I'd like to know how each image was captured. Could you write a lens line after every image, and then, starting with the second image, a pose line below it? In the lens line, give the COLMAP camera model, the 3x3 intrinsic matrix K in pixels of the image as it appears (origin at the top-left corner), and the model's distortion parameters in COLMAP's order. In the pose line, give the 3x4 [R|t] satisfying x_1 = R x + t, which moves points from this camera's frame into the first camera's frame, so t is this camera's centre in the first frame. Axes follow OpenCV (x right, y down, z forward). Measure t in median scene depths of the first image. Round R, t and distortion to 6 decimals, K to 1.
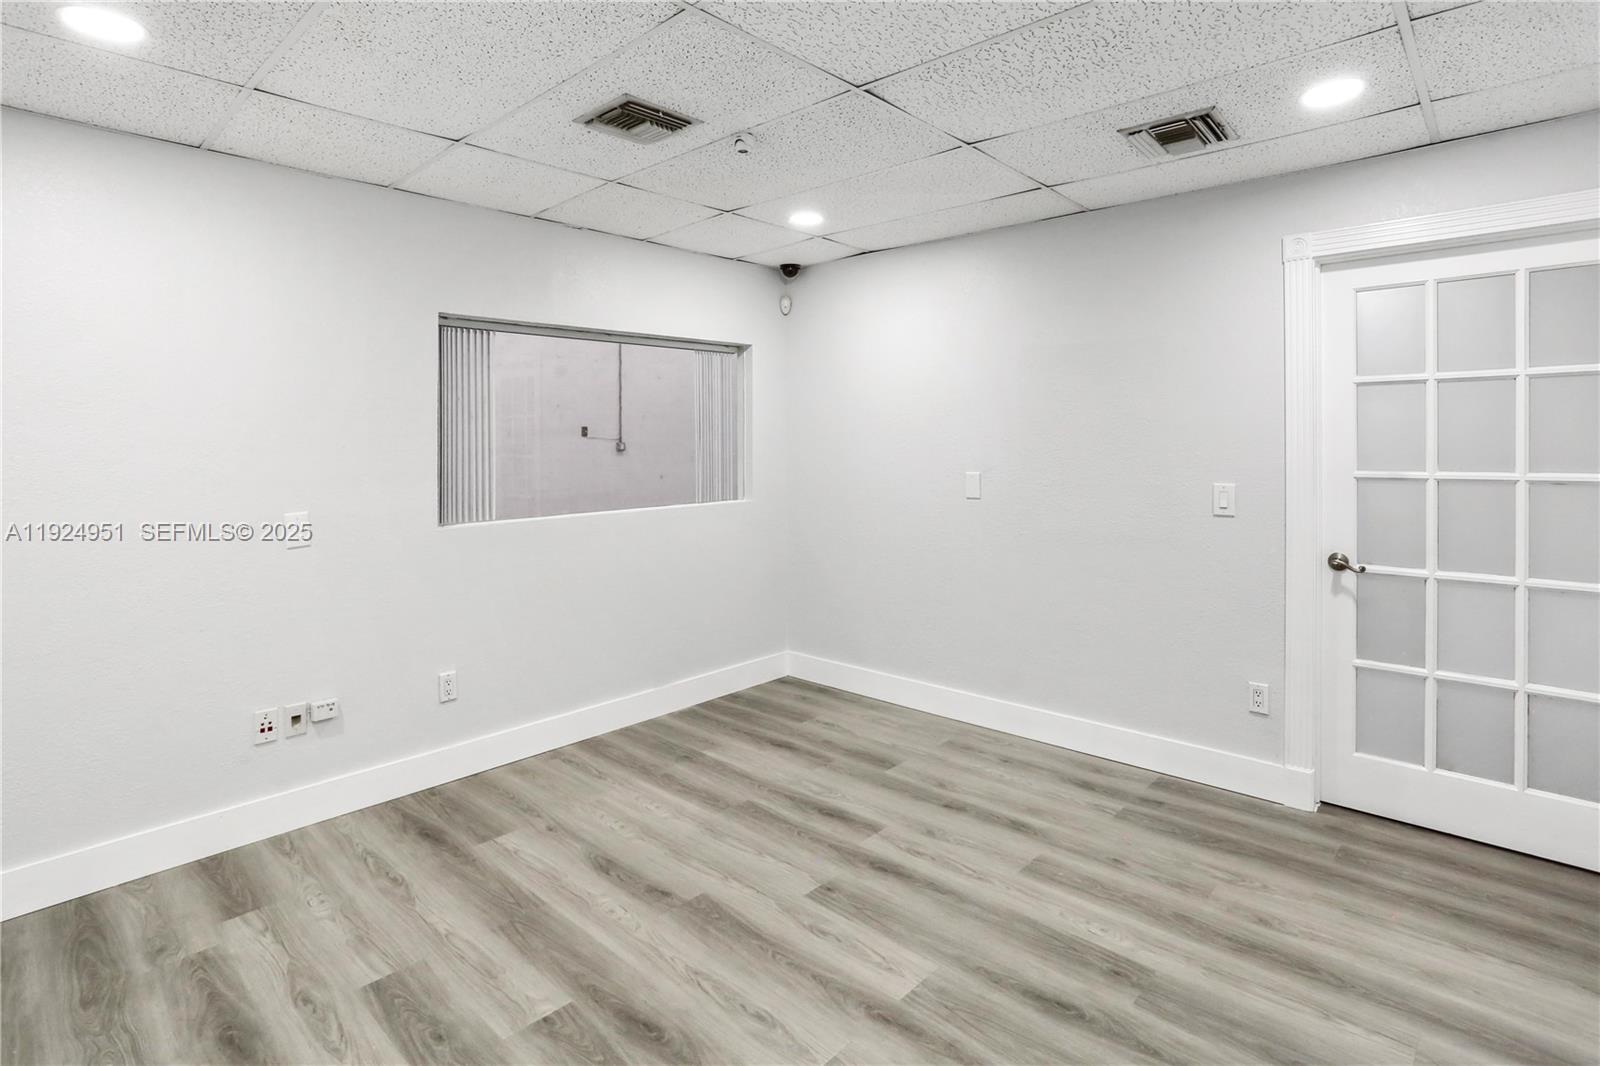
lens RADIAL K [[794.8, 0, 808.2], [0, 794.8, 537.8], [0, 0, 1]] dist [-0.056790, 0.030916]
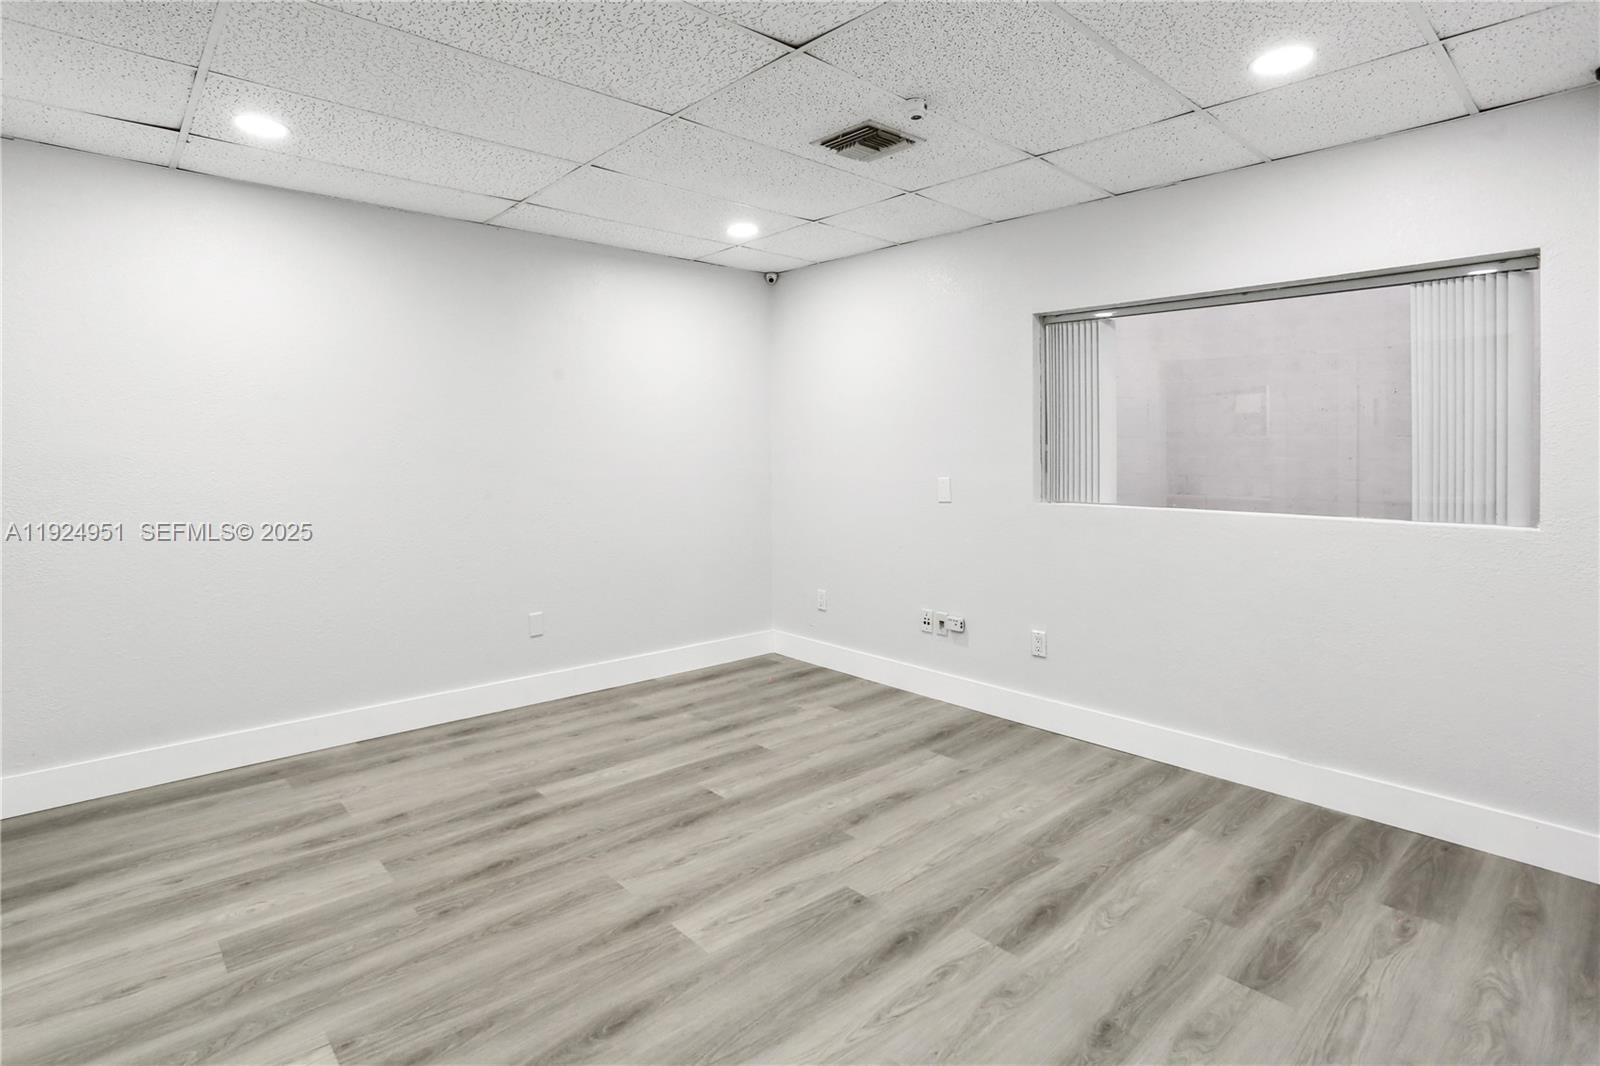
lens RADIAL K [[821.4, 0, 808.0], [0, 821.4, 526.1], [0, 0, 1]] dist [-0.056824, 0.043918]
pose [[-0.088782, 0.098509, -0.991168, 0.840960], [-0.116048, 0.987297, 0.108520, -0.077136], [0.989268, 0.124658, -0.076222, 0.862226]]
